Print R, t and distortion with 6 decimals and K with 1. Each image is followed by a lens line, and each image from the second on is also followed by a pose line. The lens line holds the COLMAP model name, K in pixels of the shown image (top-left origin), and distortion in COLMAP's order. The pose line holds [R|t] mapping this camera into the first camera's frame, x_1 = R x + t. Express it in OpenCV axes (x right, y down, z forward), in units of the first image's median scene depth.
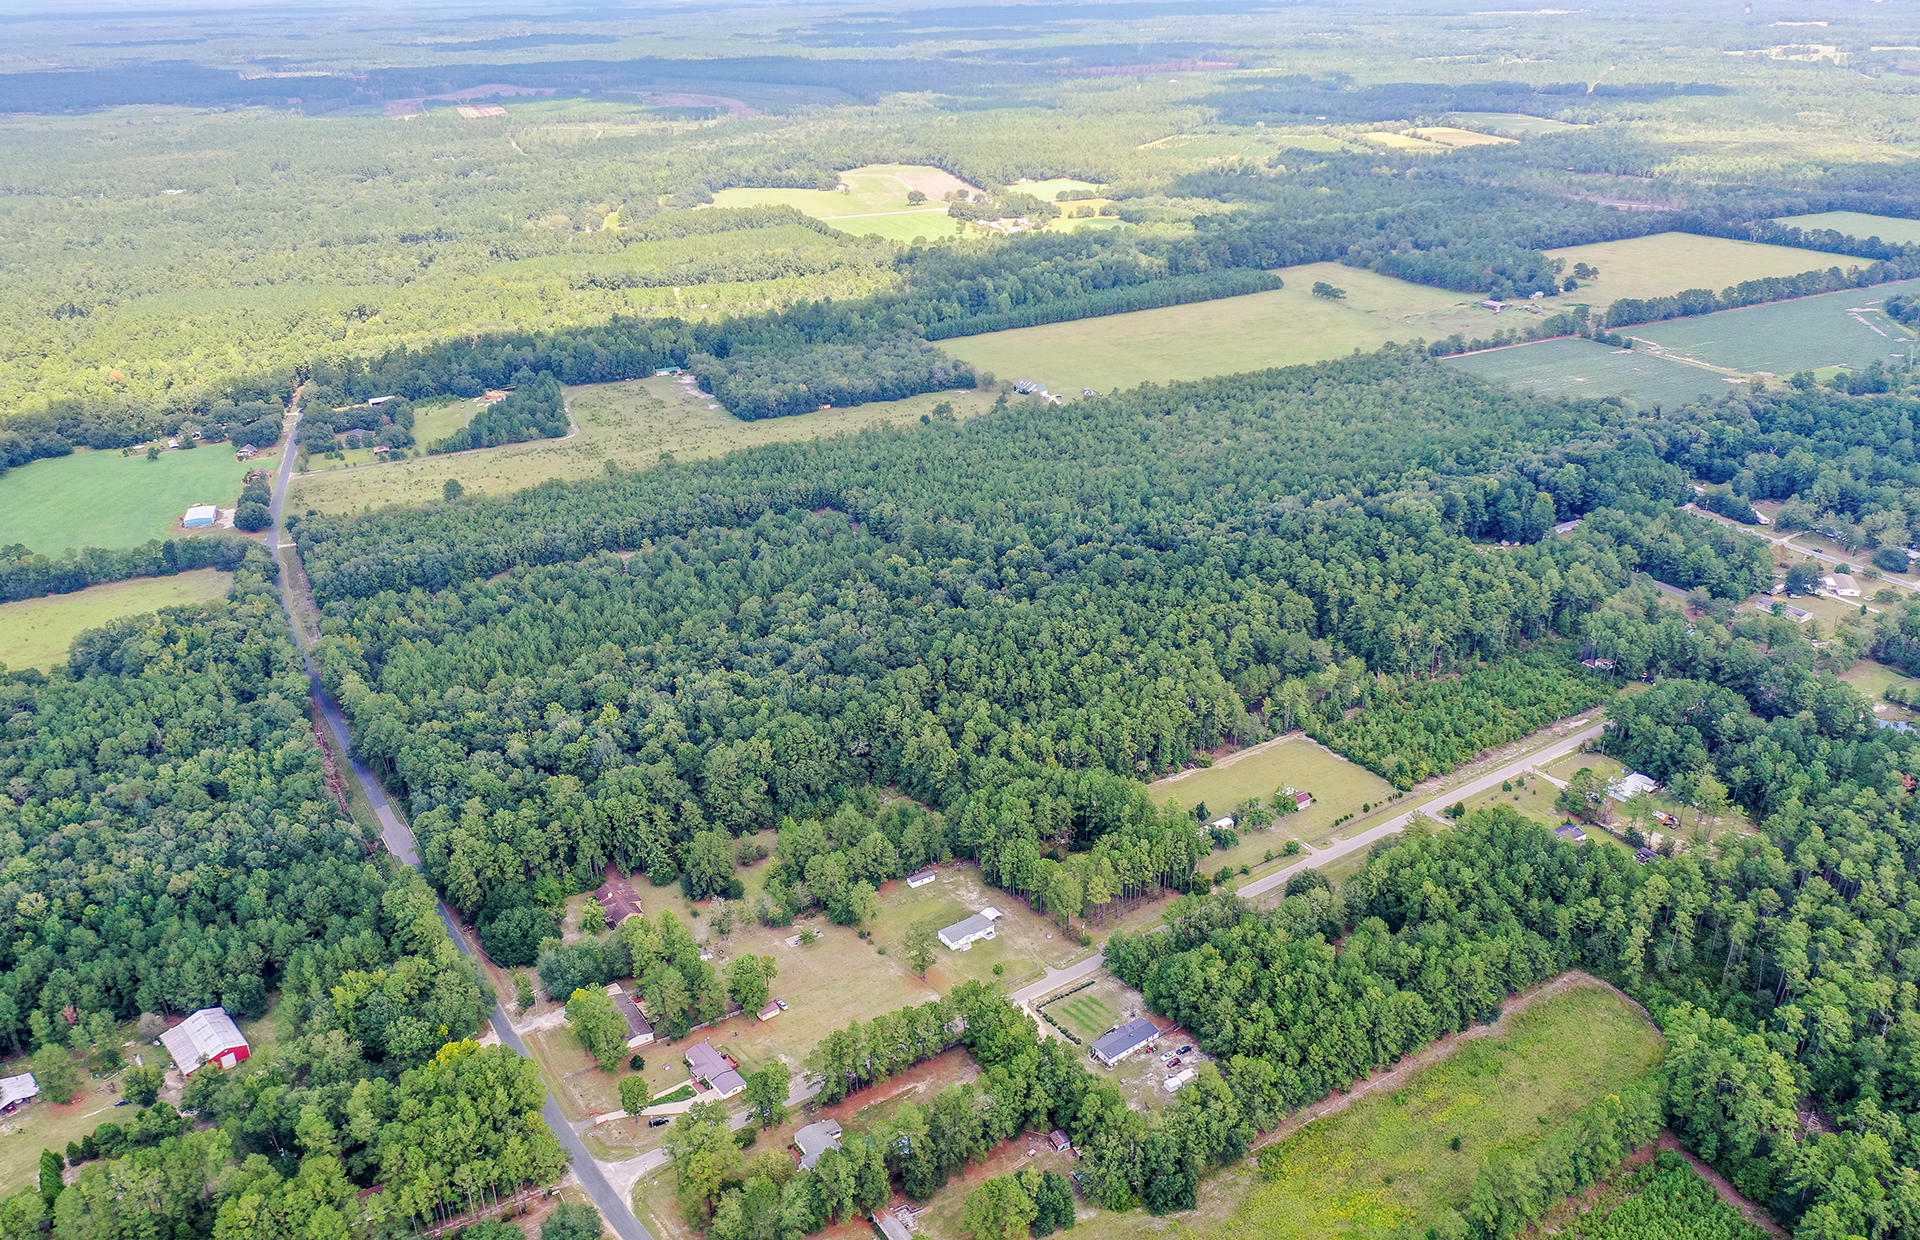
lens RADIAL K [[1578.0, 0, 960.0], [0, 1578.0, 620.0], [0, 0, 1]] dist [0.020581, 0.002578]
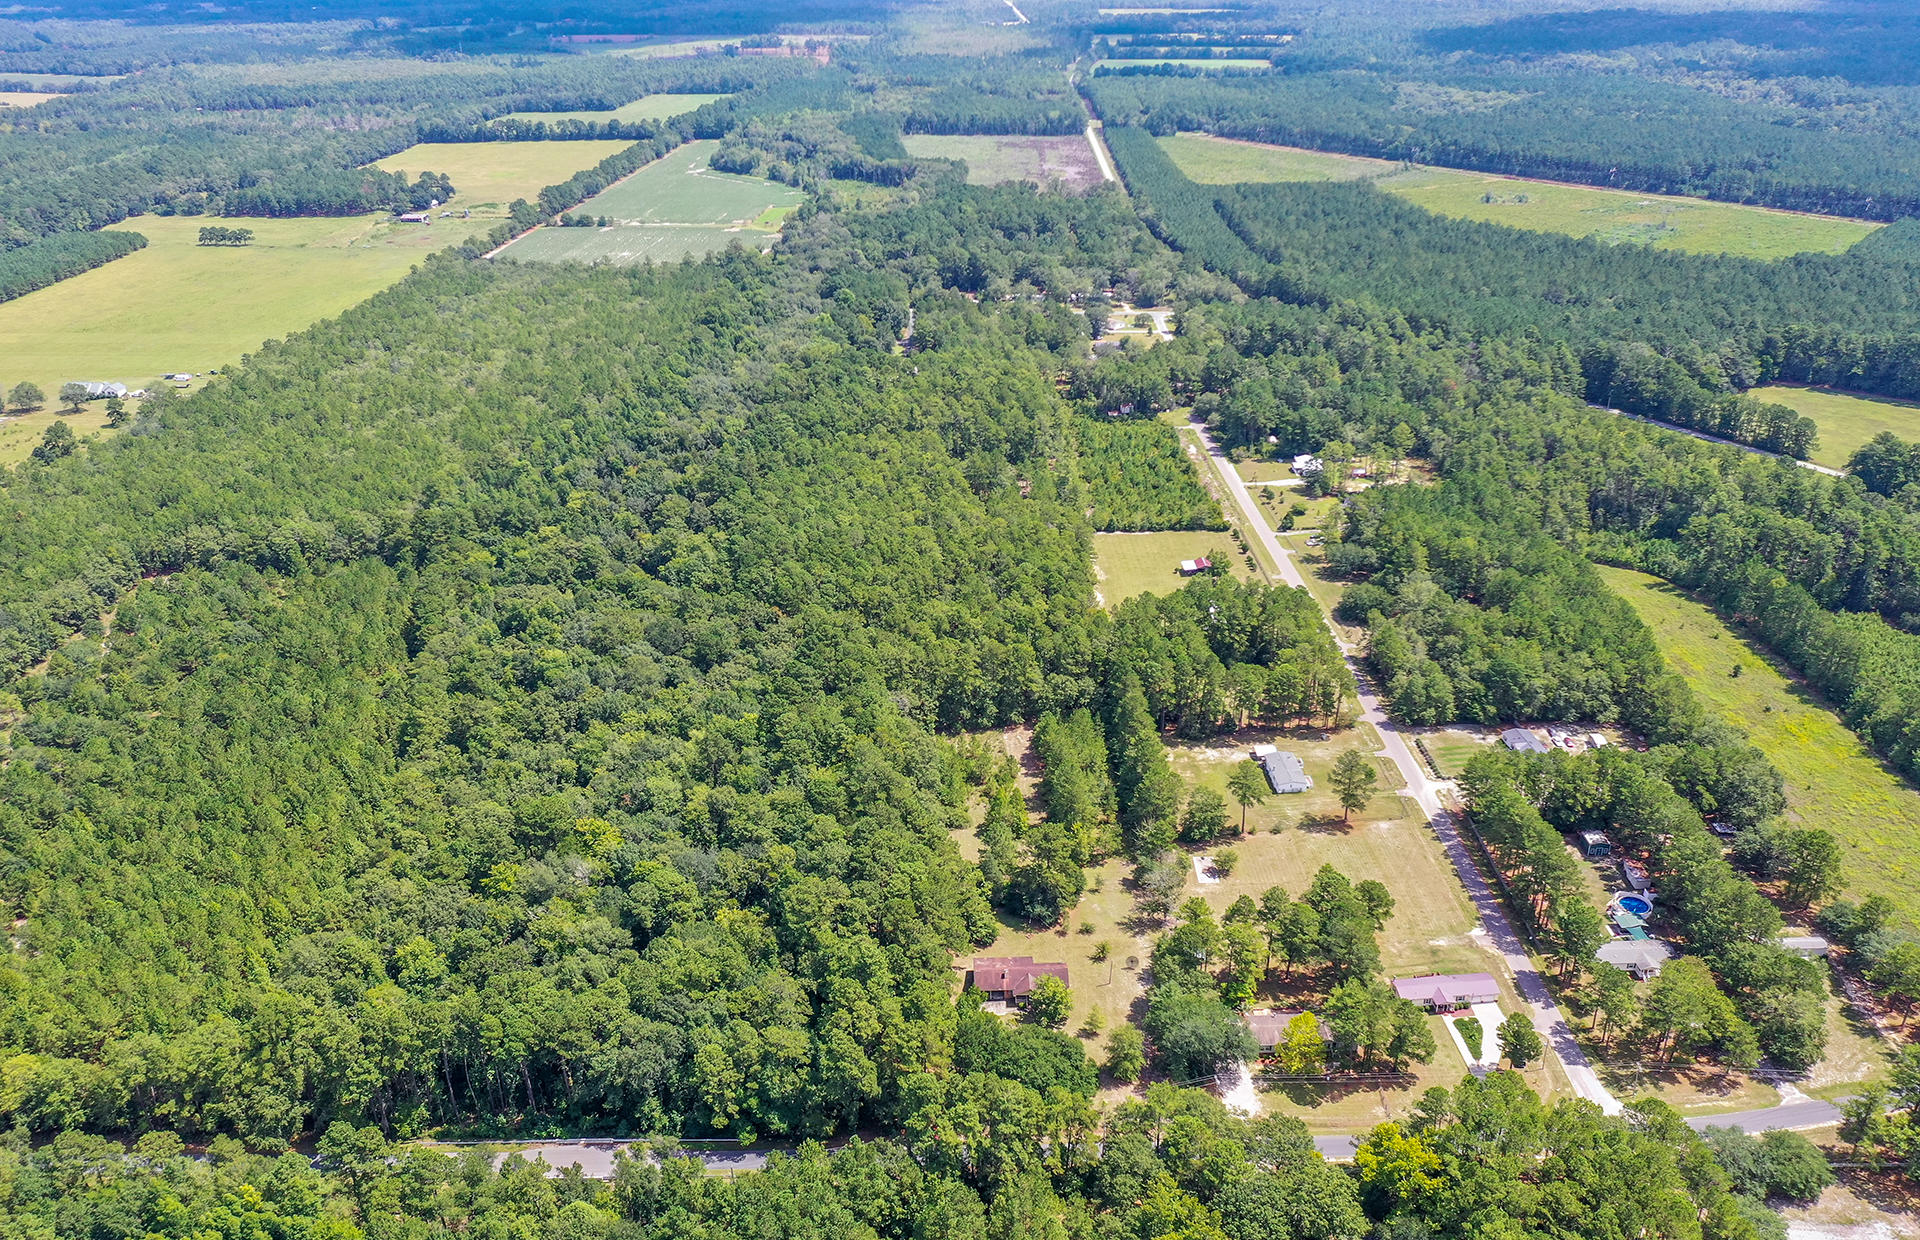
lens RADIAL K [[1553.4, 0, 960.0], [0, 1553.4, 620.0], [0, 0, 1]] dist [-0.000634, 0.012706]
pose [[0.510354, -0.347274, 0.786727, -0.472406], [0.341621, 0.921426, 0.185121, -0.064825], [-0.789199, 0.174285, 0.588889, 0.399222]]
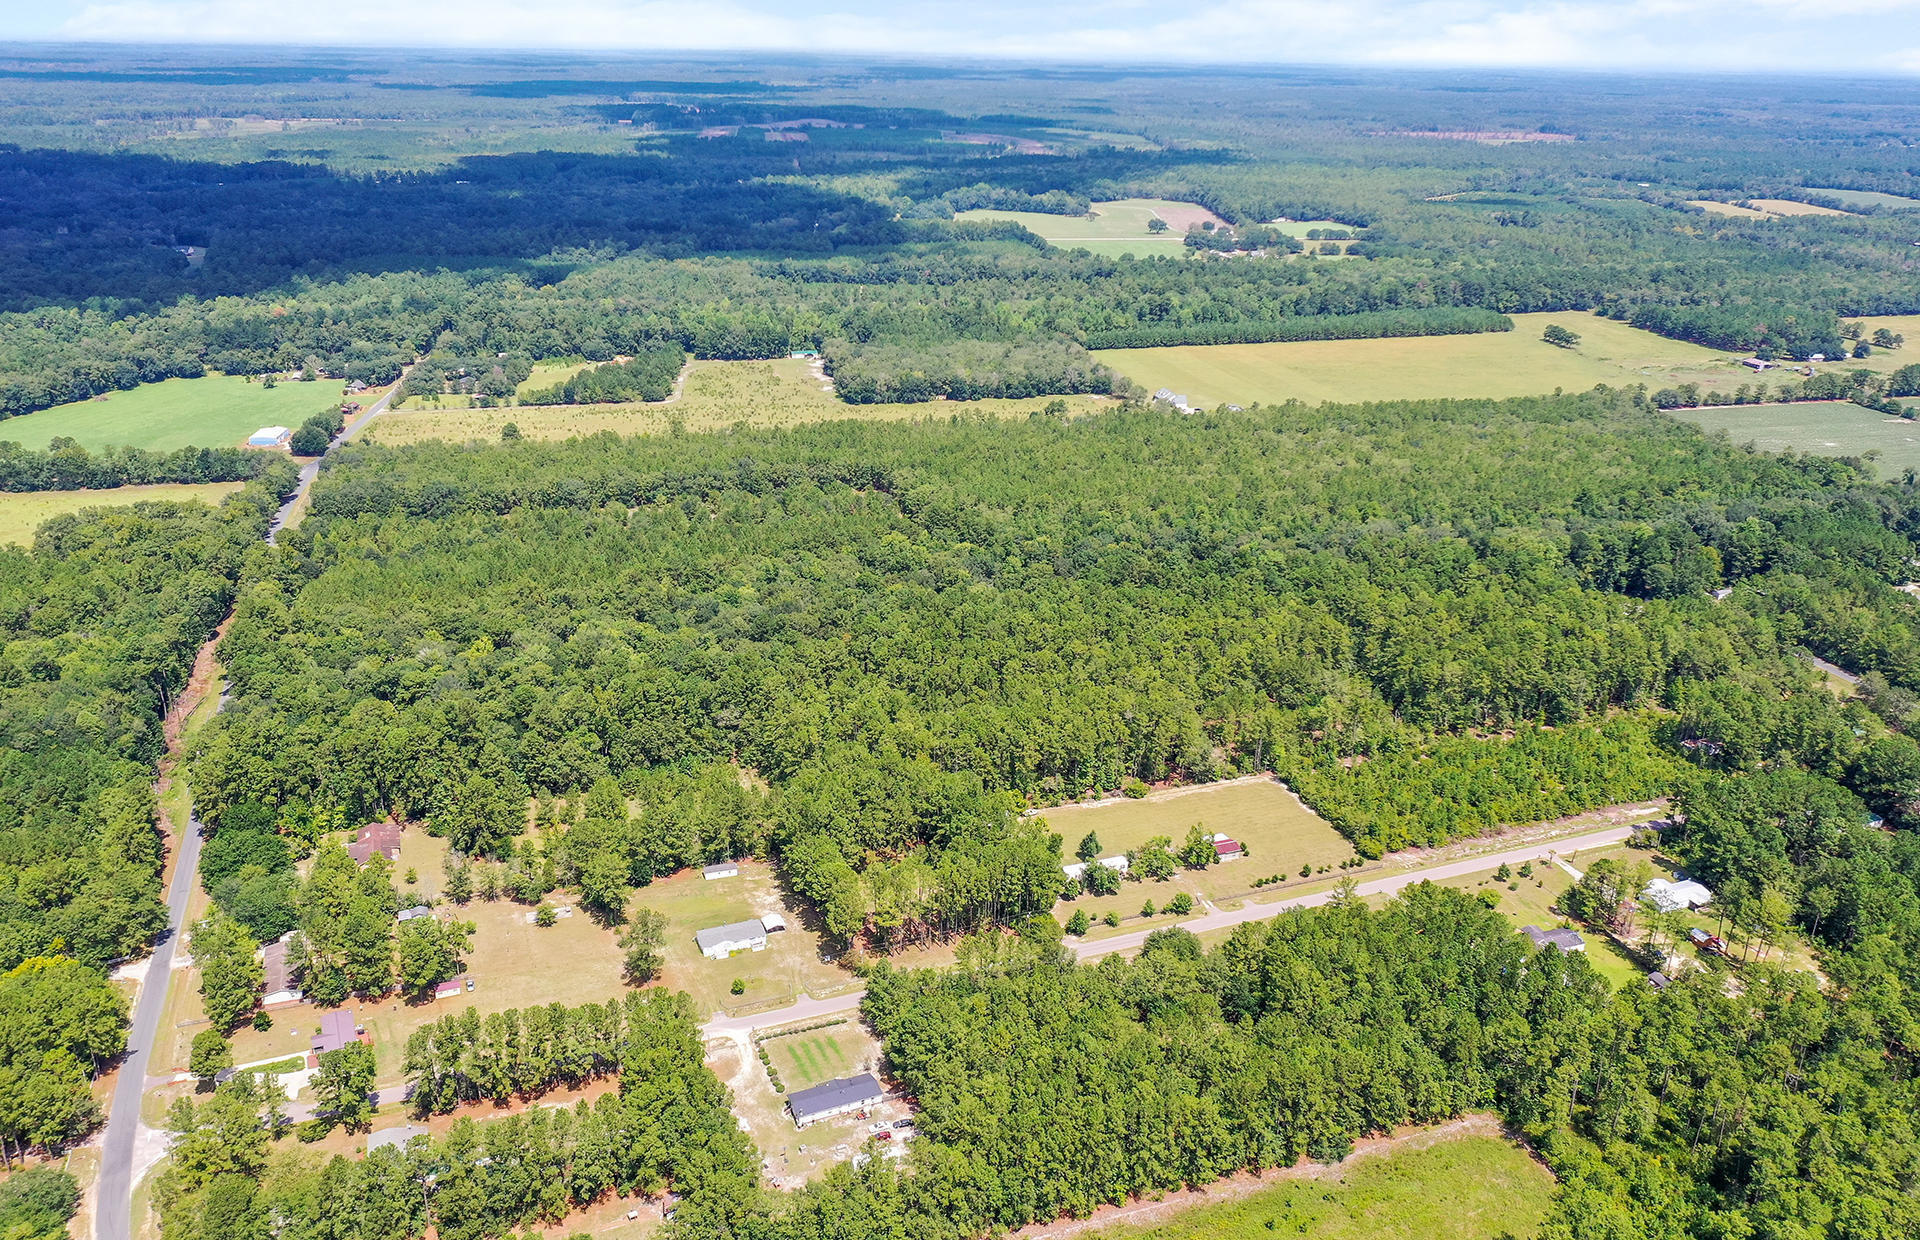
lens RADIAL K [[1569.6, 0, 960.0], [0, 1569.6, 620.0], [0, 0, 1]] dist [0.000761, 0.010305]
pose [[0.972709, 0.113196, -0.202545, 0.168451], [-0.122361, 0.991928, -0.033272, 0.031016], [0.197143, 0.057148, 0.978708, 0.145769]]
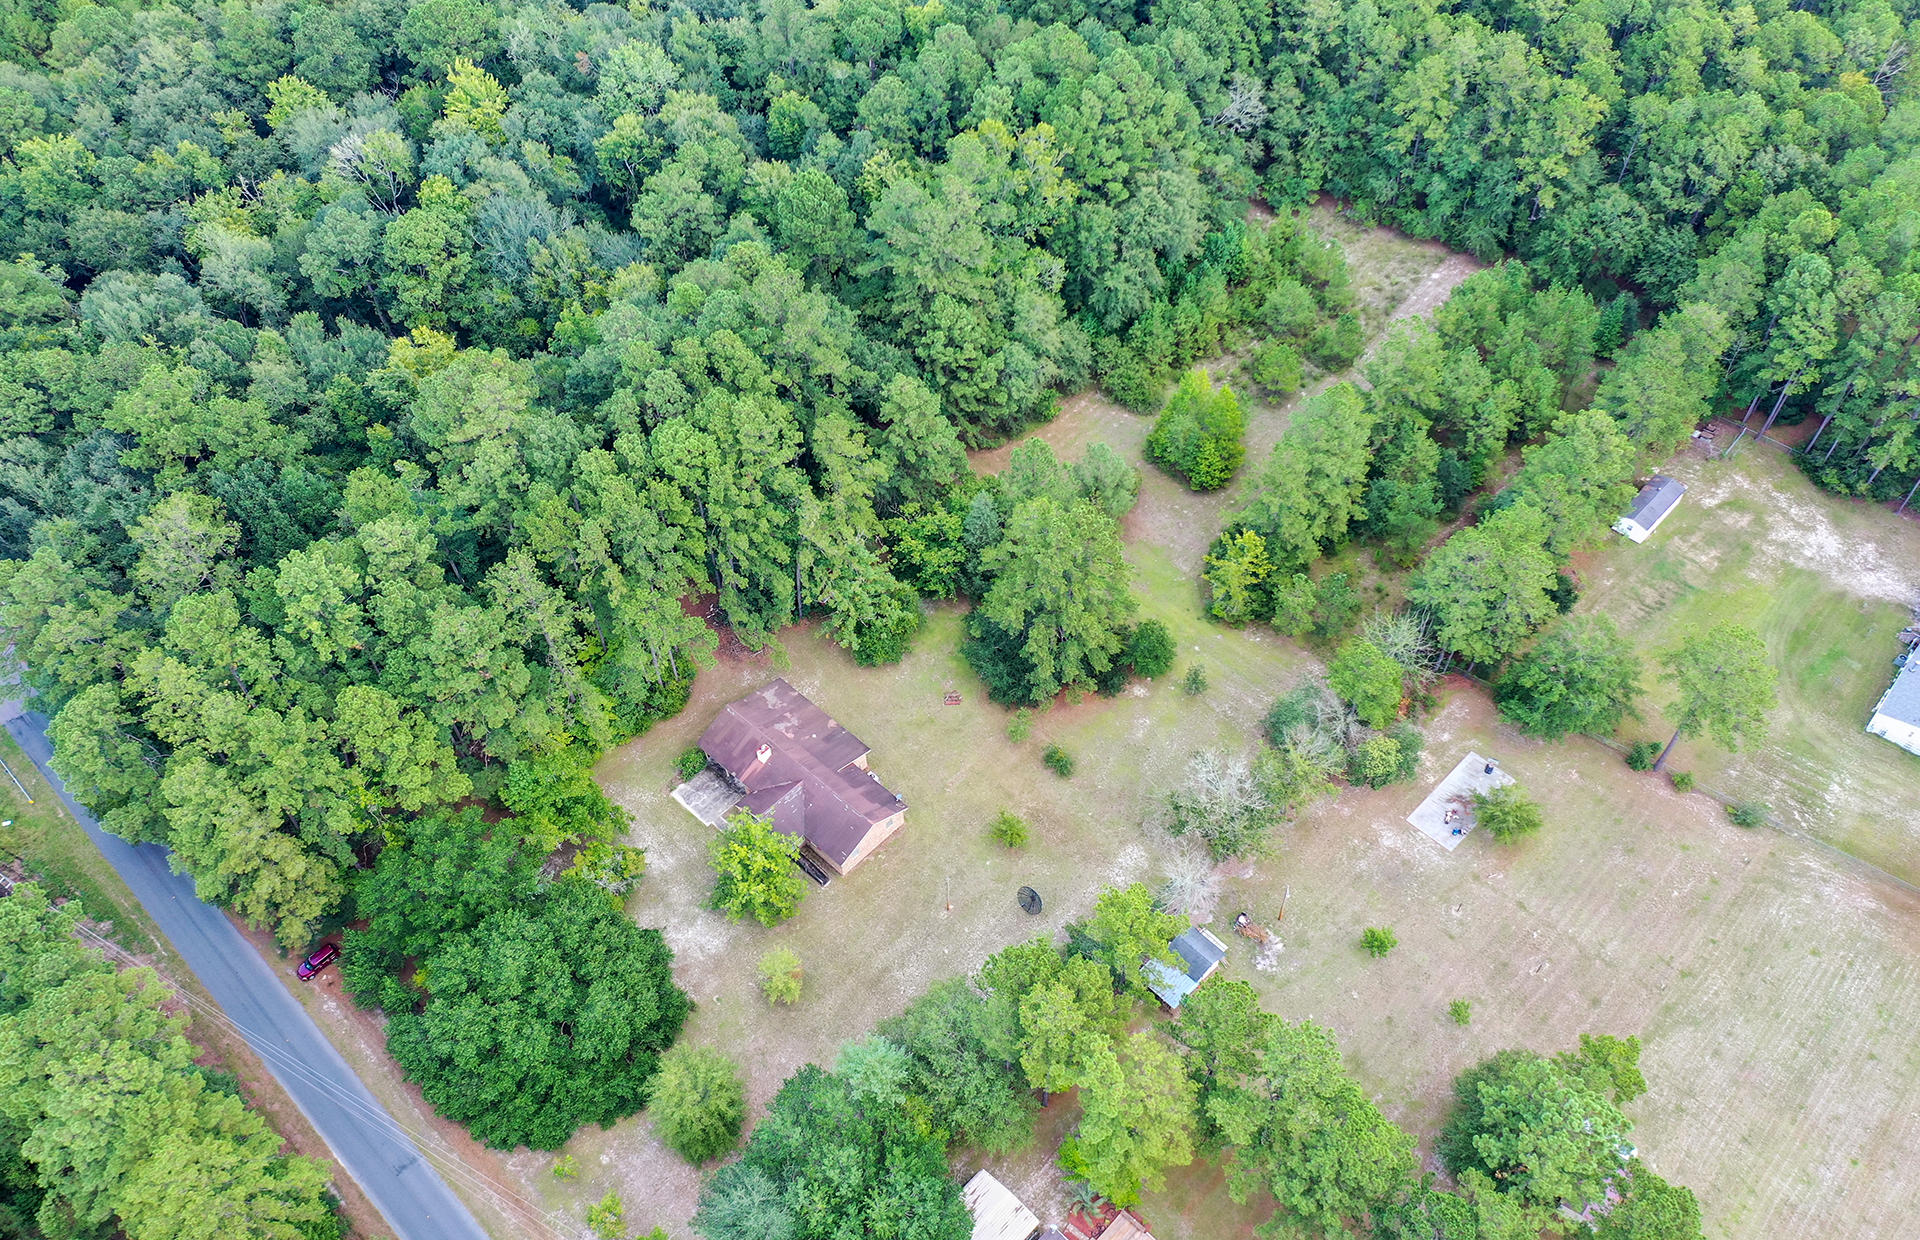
lens RADIAL K [[1553.4, 0, 960.0], [0, 1553.4, 620.0], [0, 0, 1]] dist [-0.000634, 0.012706]
pose [[0.970004, -0.182825, 0.160212, -0.152023], [0.093117, 0.888245, 0.449834, 0.015335], [-0.224549, -0.421422, 0.878625, 0.498532]]
